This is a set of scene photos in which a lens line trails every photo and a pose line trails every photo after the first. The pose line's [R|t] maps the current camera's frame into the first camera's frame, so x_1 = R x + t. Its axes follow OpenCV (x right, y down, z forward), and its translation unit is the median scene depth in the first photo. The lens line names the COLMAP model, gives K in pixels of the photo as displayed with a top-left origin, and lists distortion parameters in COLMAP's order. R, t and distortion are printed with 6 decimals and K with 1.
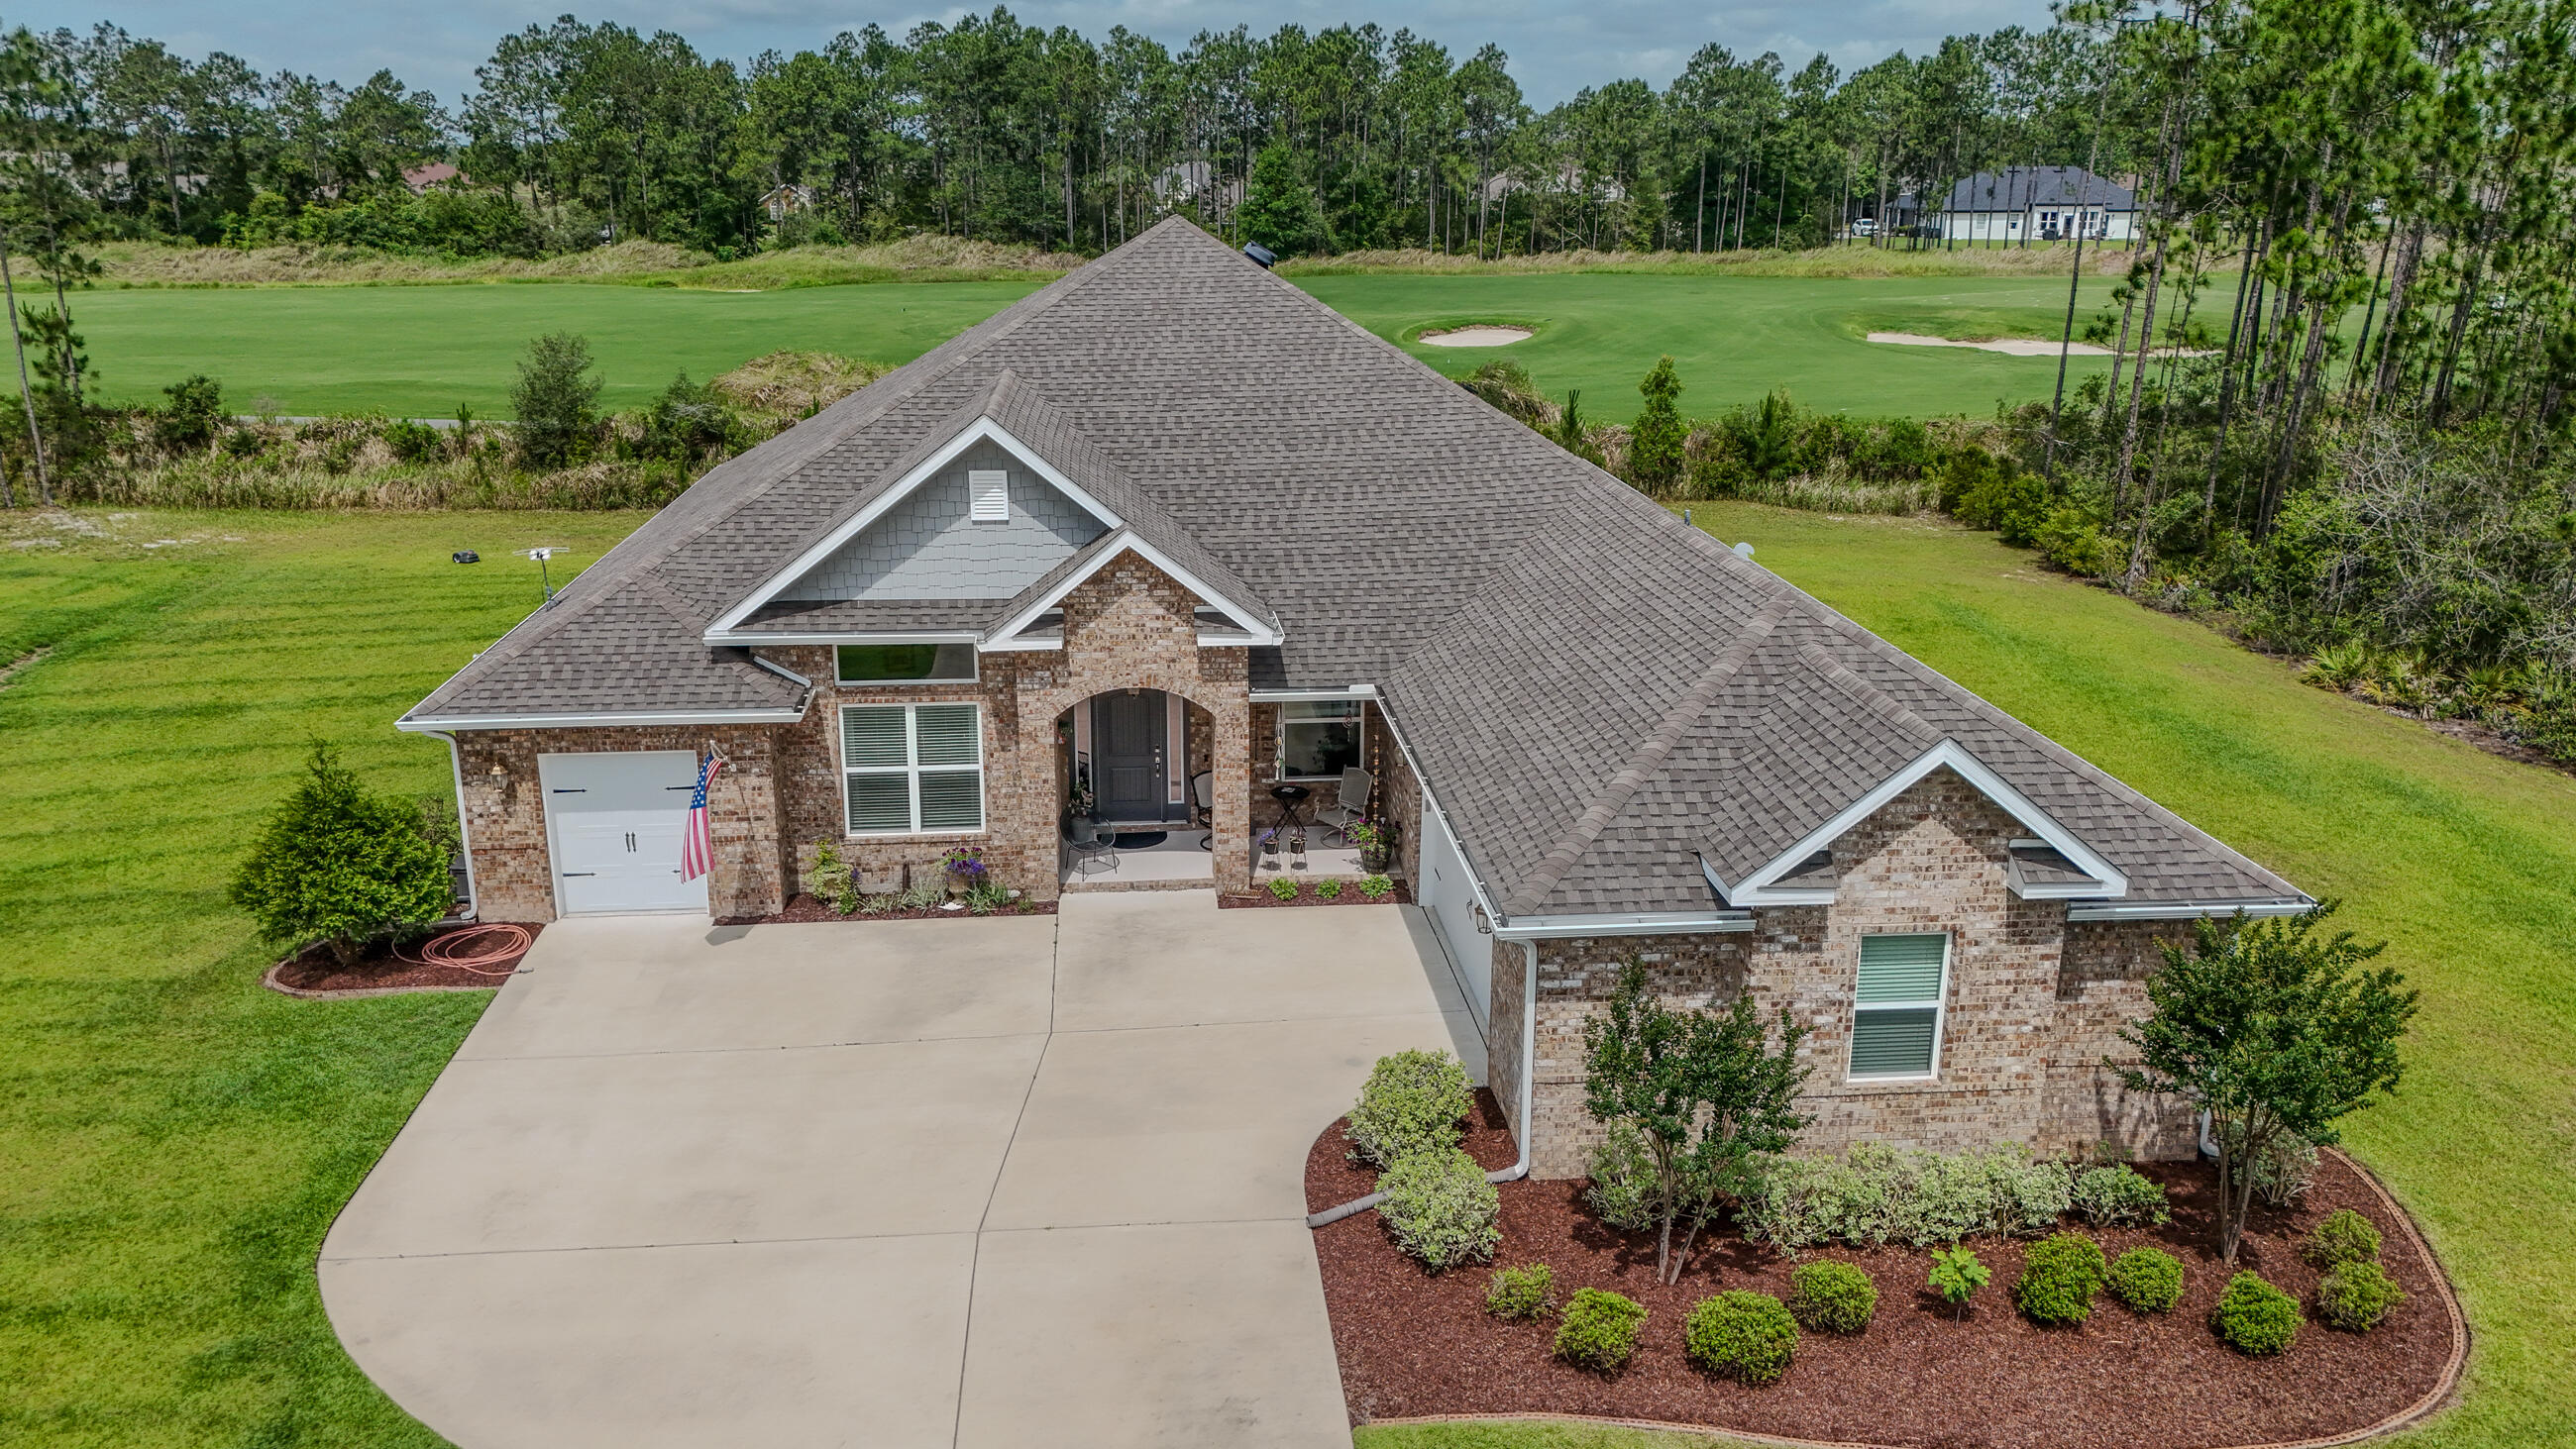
lens RADIAL K [[1868.6, 0, 1288.0], [0, 1868.6, 724.5], [0, 0, 1]] dist [0.079645, -0.164670]
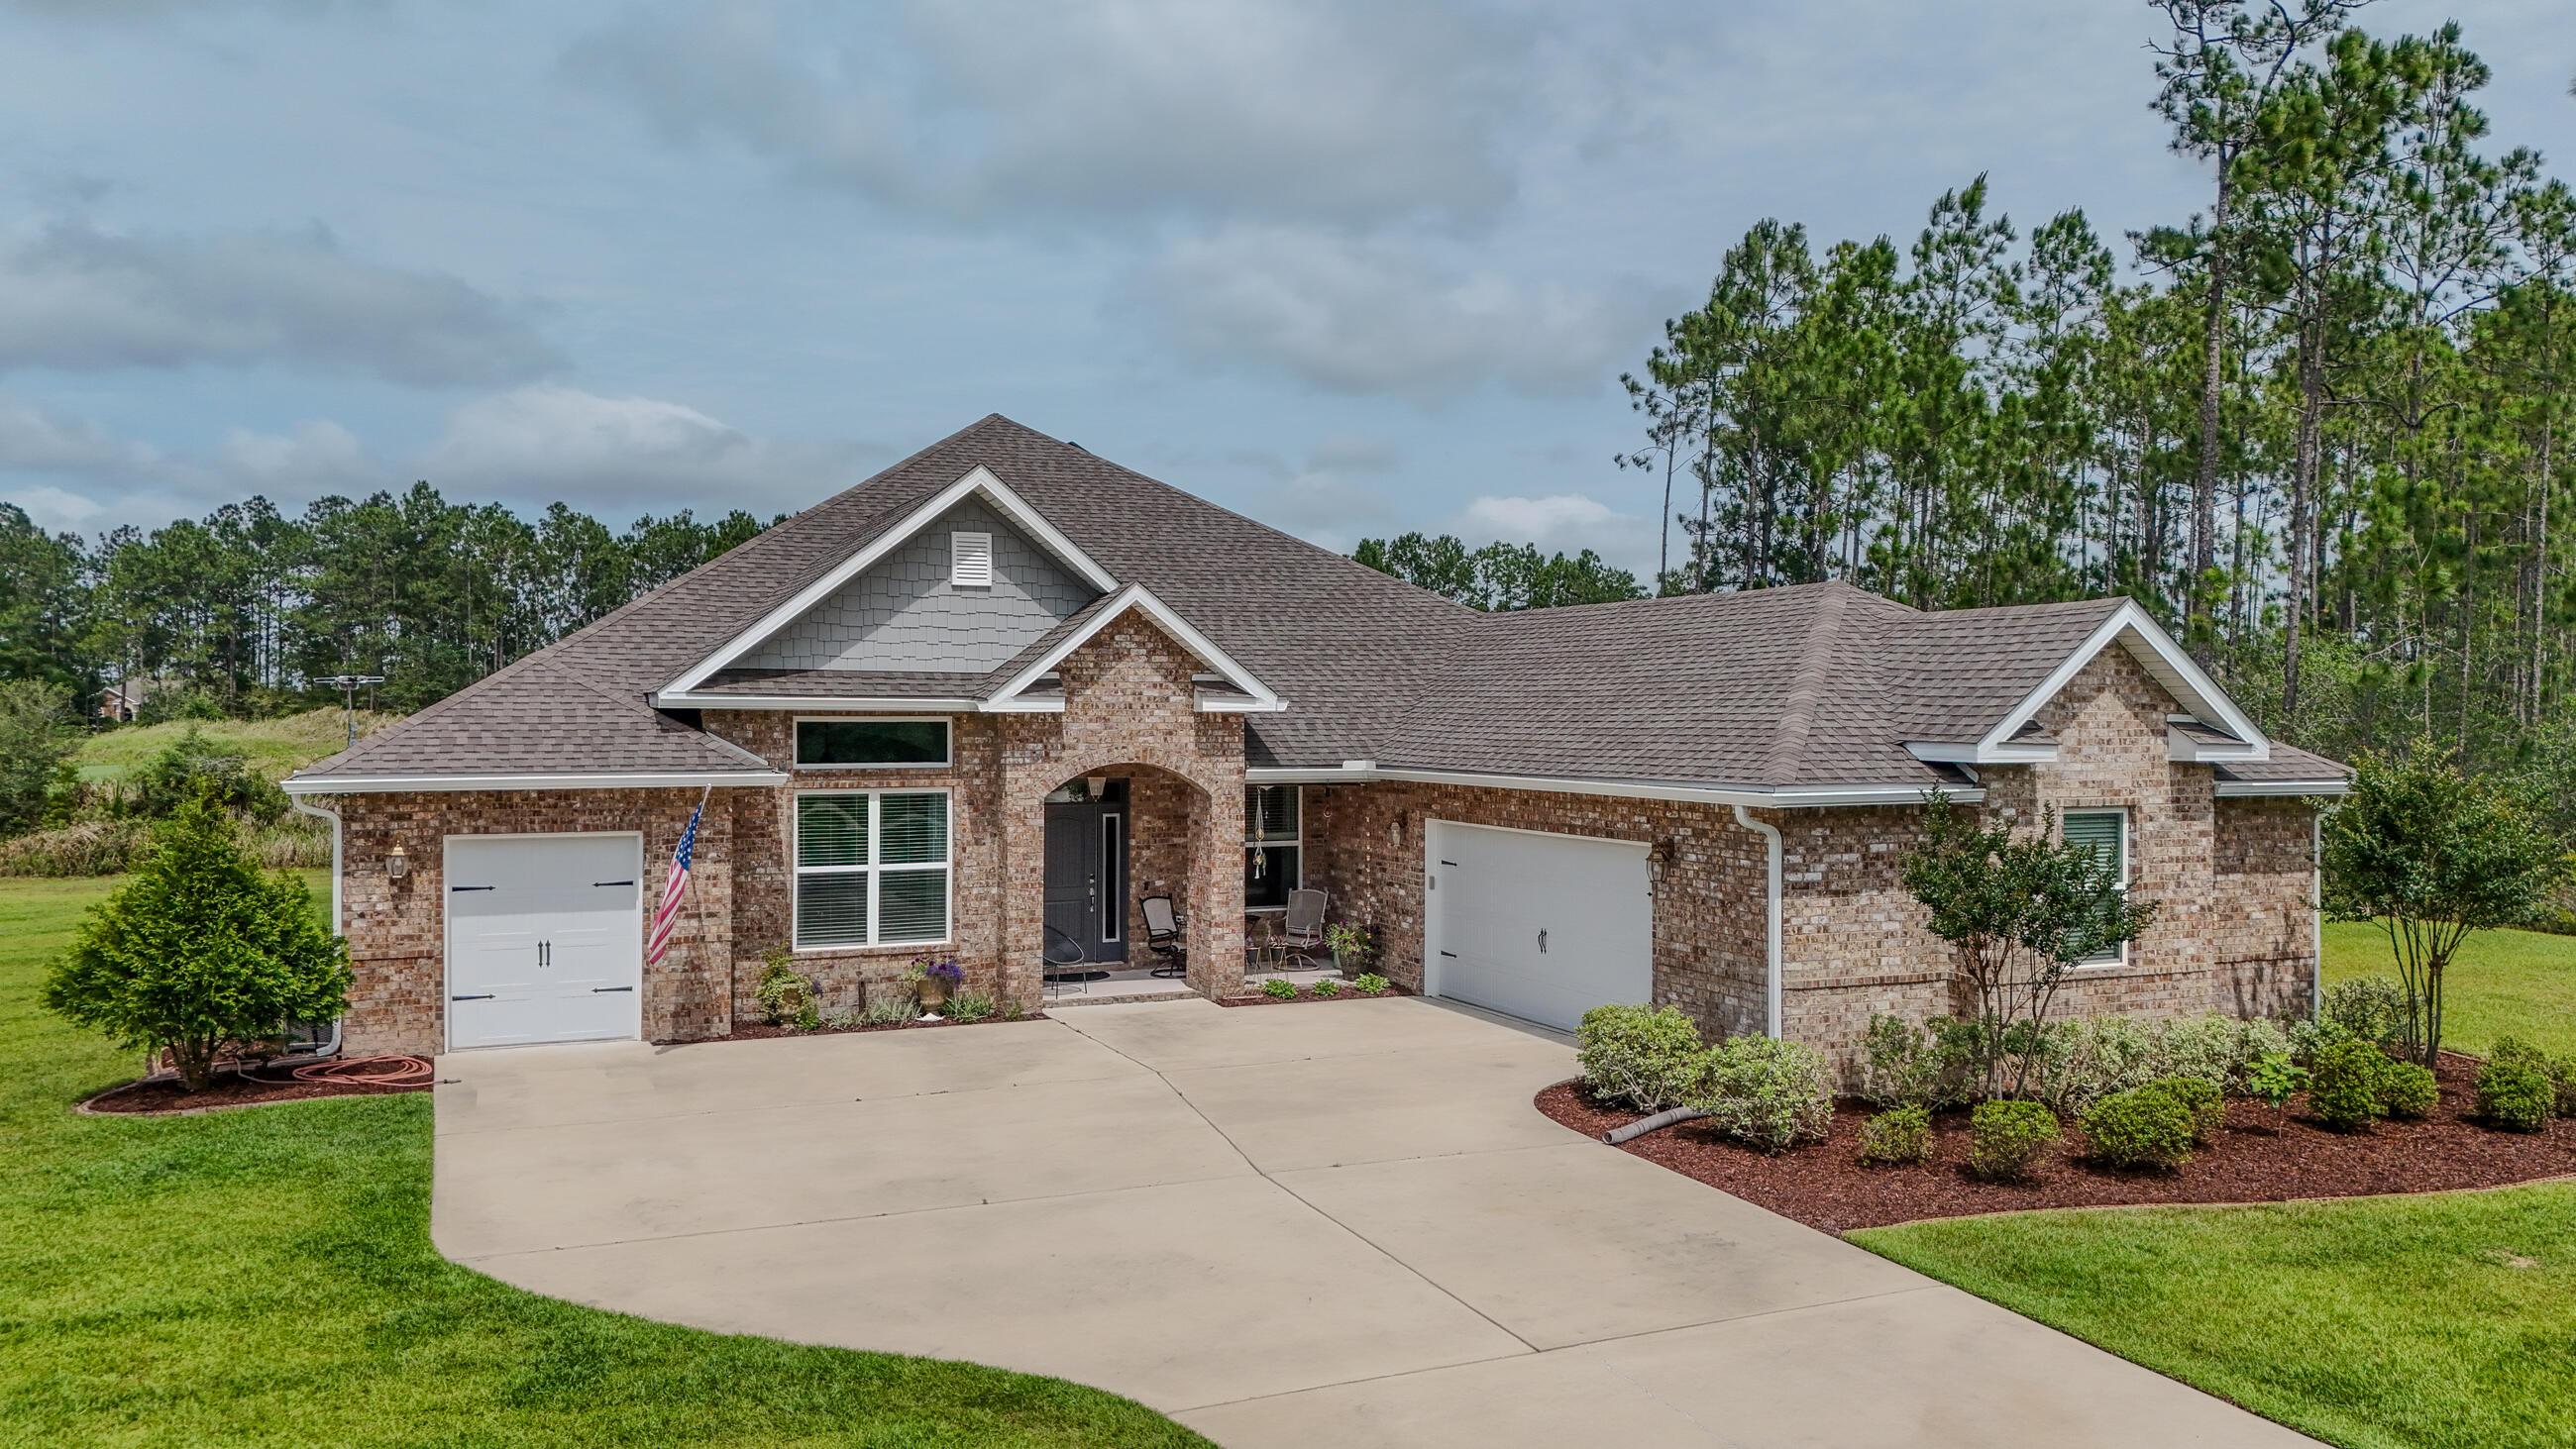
lens RADIAL K [[1915.5, 0, 1283.1], [0, 1915.5, 717.9], [0, 0, 1]] dist [0.028004, -0.001762]
pose [[0.950712, -0.002825, 0.310062, -0.305999], [0.088951, 0.960415, -0.263992, 0.217248], [-0.297042, 0.278560, 0.913329, 0.106945]]
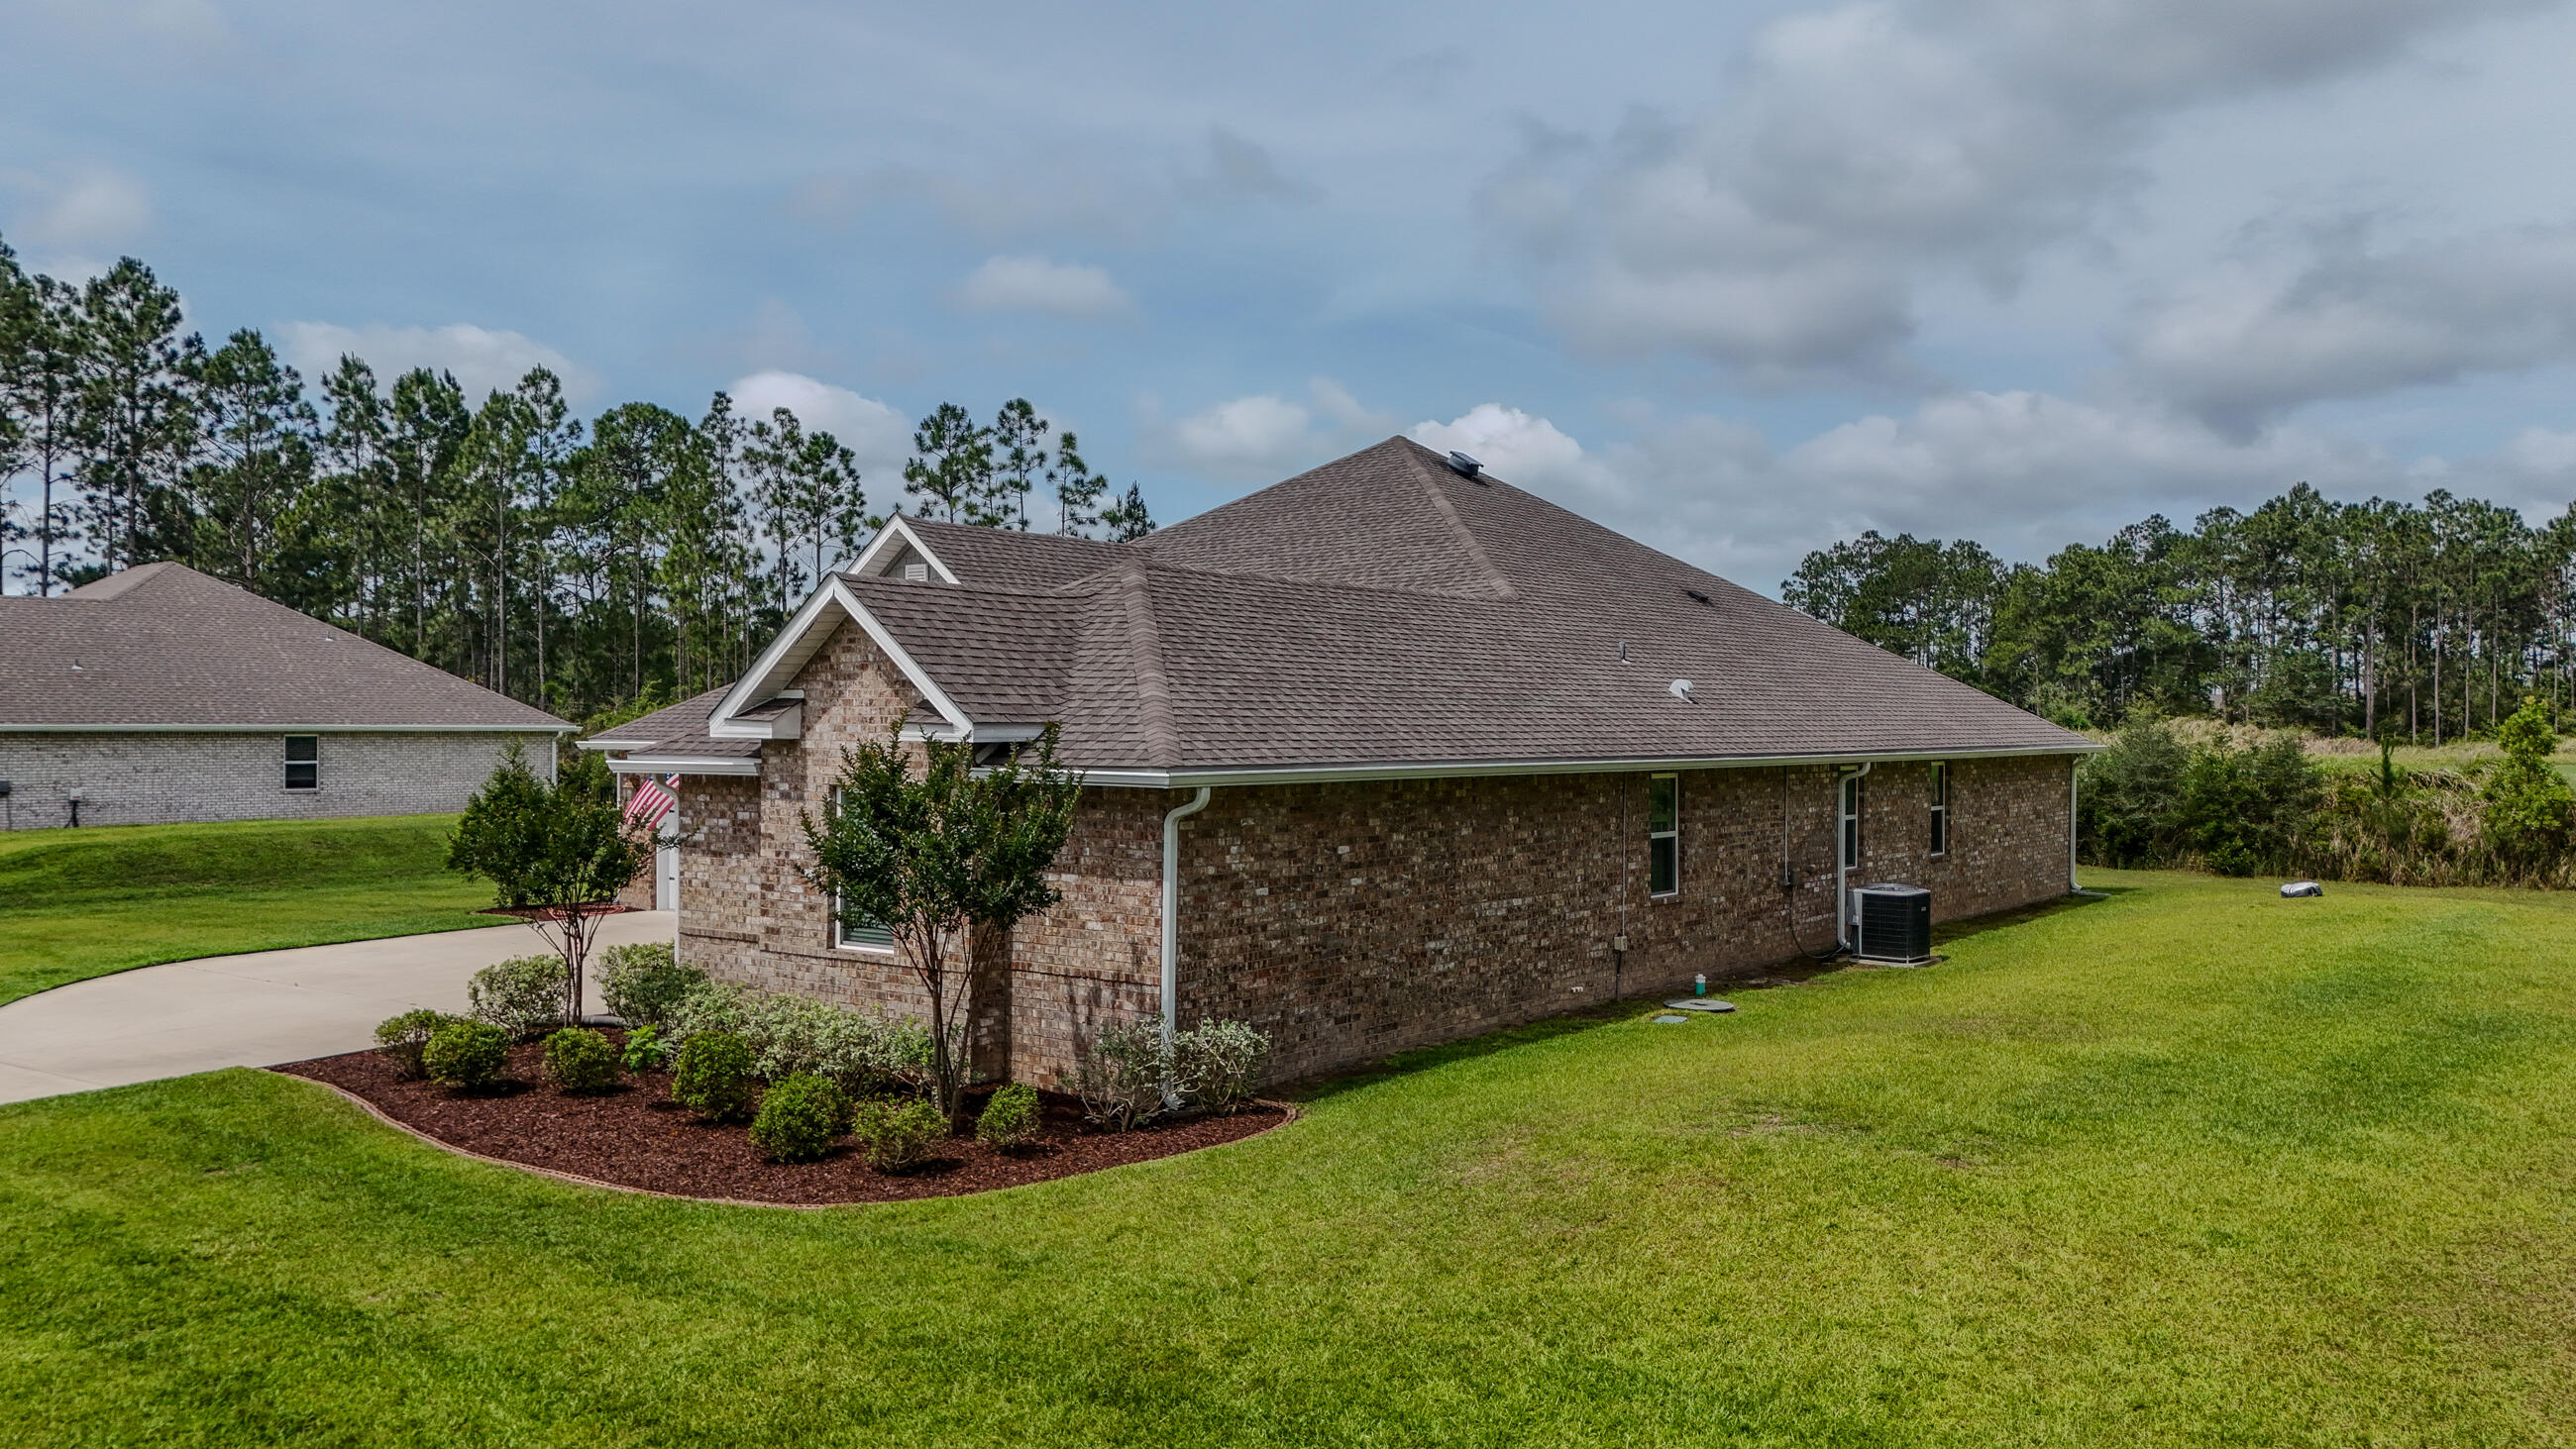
lens RADIAL K [[1903.1, 0, 1288.0], [0, 1903.1, 724.5], [0, 0, 1]] dist [0.149550, 0.000398]
pose [[0.742820, 0.001204, -0.669490, 0.855548], [-0.190711, 0.958948, -0.209876, 0.180433], [0.641753, 0.283579, 0.712556, 0.285115]]
